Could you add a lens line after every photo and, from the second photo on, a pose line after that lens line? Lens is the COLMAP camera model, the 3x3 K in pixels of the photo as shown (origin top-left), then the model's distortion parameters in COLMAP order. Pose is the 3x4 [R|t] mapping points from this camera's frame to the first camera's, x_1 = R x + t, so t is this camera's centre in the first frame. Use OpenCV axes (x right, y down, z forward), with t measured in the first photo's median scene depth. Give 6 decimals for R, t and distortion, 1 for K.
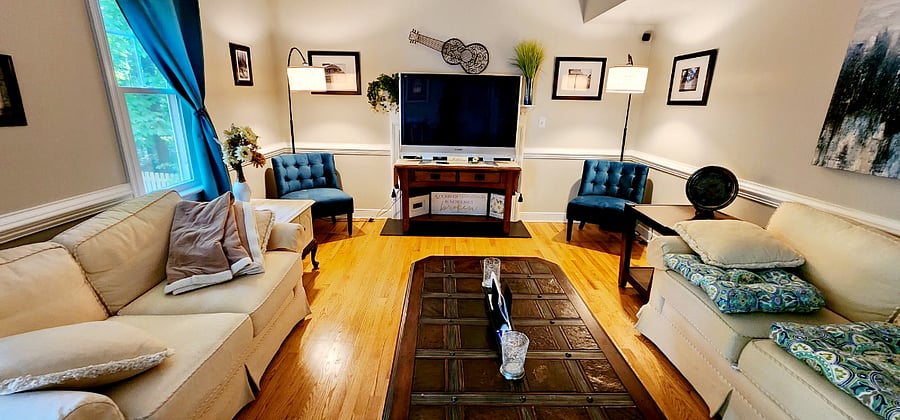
lens RADIAL K [[369.2, 0, 449.8], [0, 369.2, 213.1], [0, 0, 1]] dist [-0.015428, -0.000063]
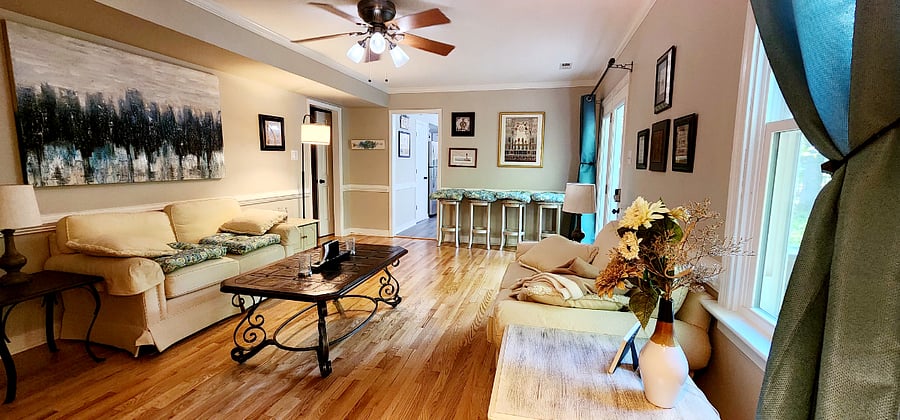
lens RADIAL K [[369.2, 0, 449.8], [0, 369.2, 208.7], [0, 0, 1]] dist [-0.015428, -0.000063]
pose [[-0.966850, -0.058319, 0.248597, -0.837392], [0.045315, 0.918928, 0.391813, -0.692898], [-0.251293, 0.390090, -0.885823, 2.591240]]
